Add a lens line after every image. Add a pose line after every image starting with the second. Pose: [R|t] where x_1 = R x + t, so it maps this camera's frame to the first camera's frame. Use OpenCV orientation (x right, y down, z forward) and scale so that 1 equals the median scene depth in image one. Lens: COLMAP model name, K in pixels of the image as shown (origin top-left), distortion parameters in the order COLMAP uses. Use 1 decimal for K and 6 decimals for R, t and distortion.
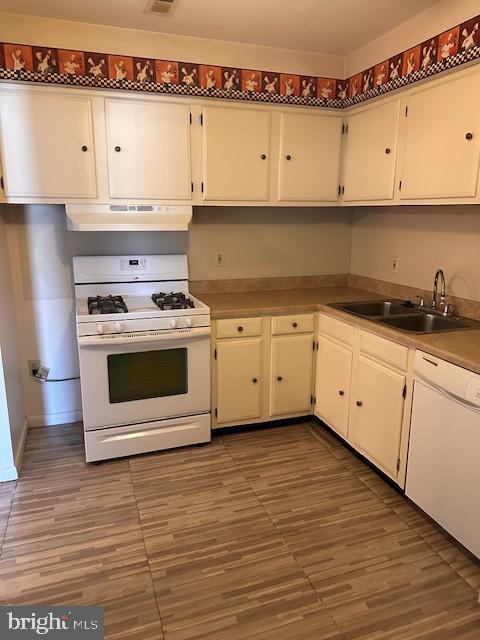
lens RADIAL K [[446.4, 0, 249.9], [0, 446.4, 315.6], [0, 0, 1]] dist [0.021661, -0.008102]
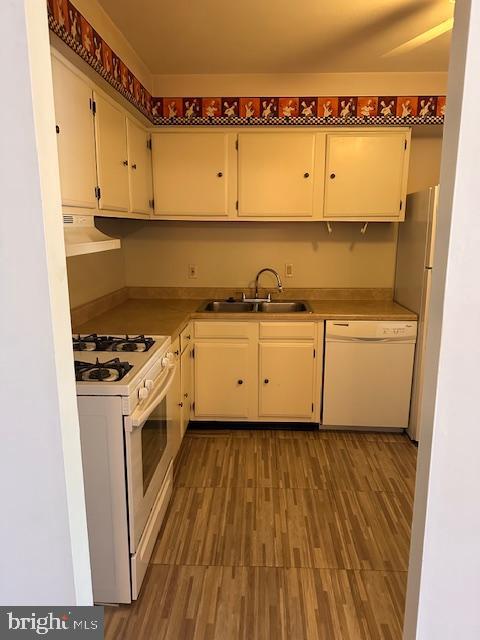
lens RADIAL K [[440.6, 0, 240.0], [0, 440.6, 320.0], [0, 0, 1]] dist [0.082957, -0.084920]
pose [[0.385767, -0.190221, 0.902773, -0.930431], [0.207551, 0.971325, 0.115976, -0.135530], [-0.898947, 0.142631, 0.414186, 0.597333]]
